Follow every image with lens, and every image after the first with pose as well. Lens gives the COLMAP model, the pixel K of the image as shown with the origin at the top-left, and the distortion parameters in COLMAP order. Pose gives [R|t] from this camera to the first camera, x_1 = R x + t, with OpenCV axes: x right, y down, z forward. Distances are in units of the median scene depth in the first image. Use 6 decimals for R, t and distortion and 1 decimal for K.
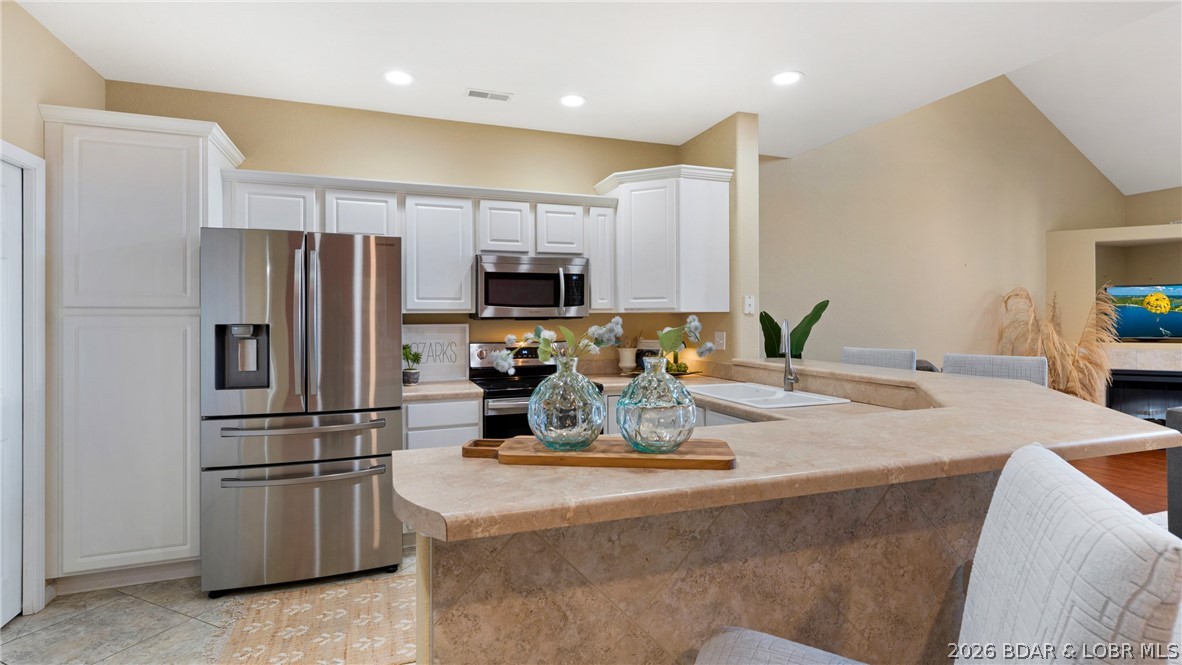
lens RADIAL K [[561.6, 0, 589.1], [0, 561.6, 317.0], [0, 0, 1]] dist [-0.003866, -0.000580]
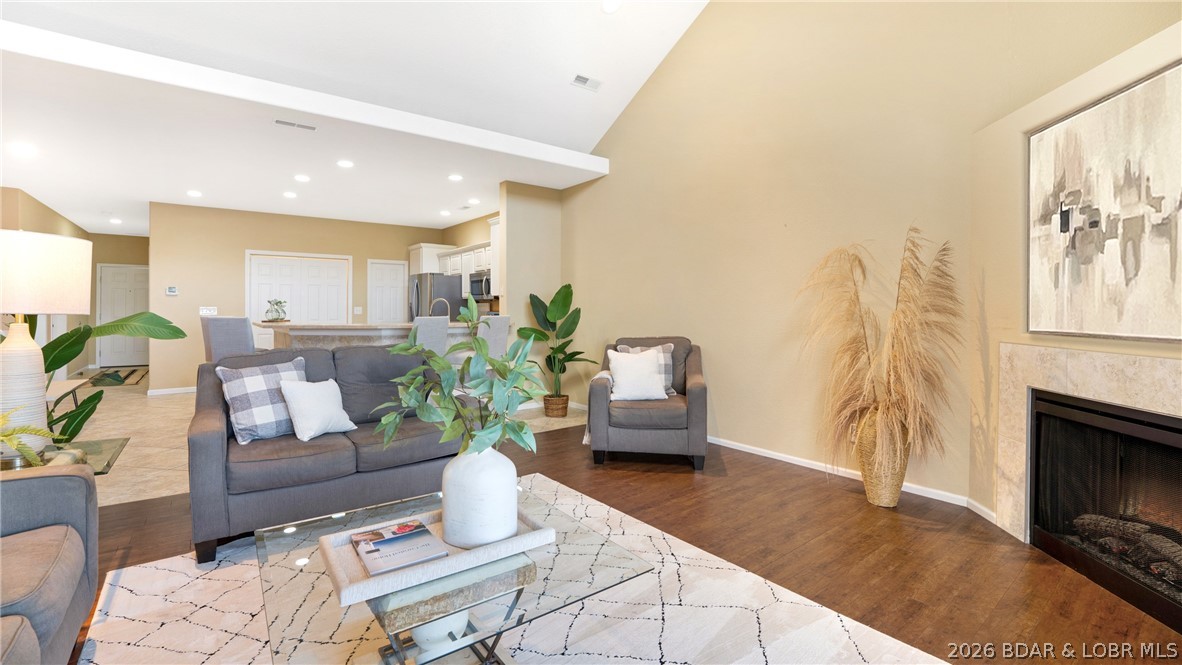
lens RADIAL K [[501.0, 0, 577.0], [0, 501.0, 307.8], [0, 0, 1]] dist [-0.010325, 0.000395]
pose [[0.283770, 0.000601, -0.958892, 1.912388], [0.002267, 0.999997, 0.001298, 0.031342], [0.958890, -0.002542, 0.283767, 0.811047]]
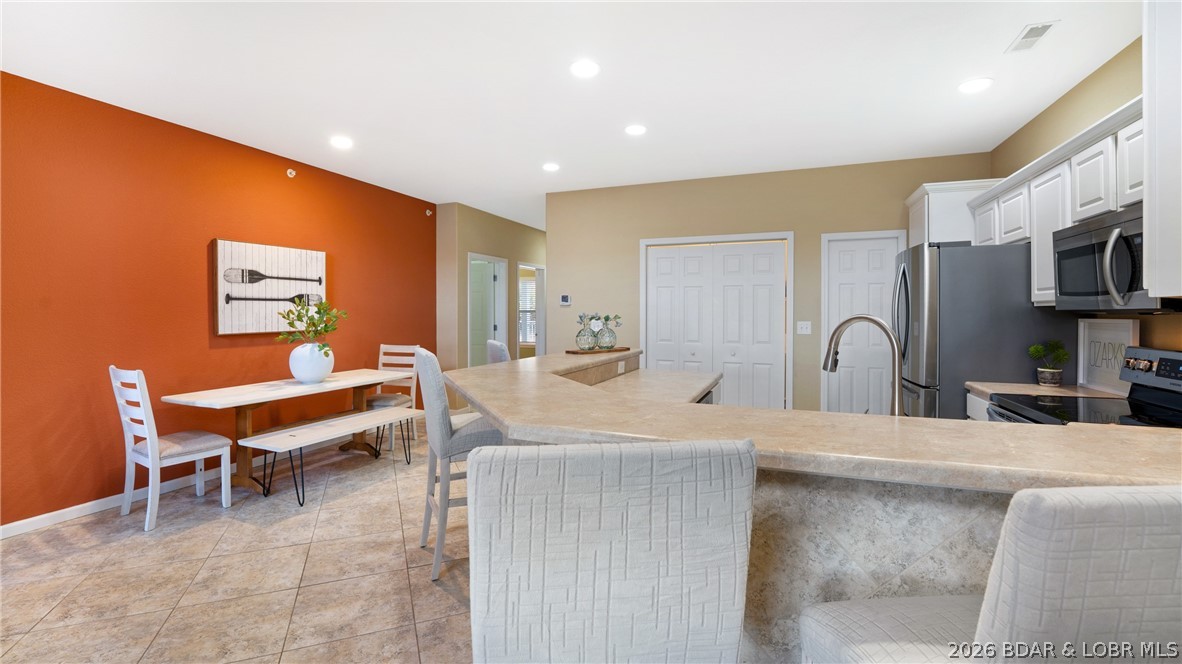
lens RADIAL K [[505.1, 0, 584.3], [0, 505.1, 313.2], [0, 0, 1]] dist [-0.022128, -0.000169]
pose [[-0.671389, 0.005035, -0.741088, 0.743936], [0.003824, 0.999987, 0.003329, -0.000682], [0.741096, -0.000599, -0.671399, 0.949894]]
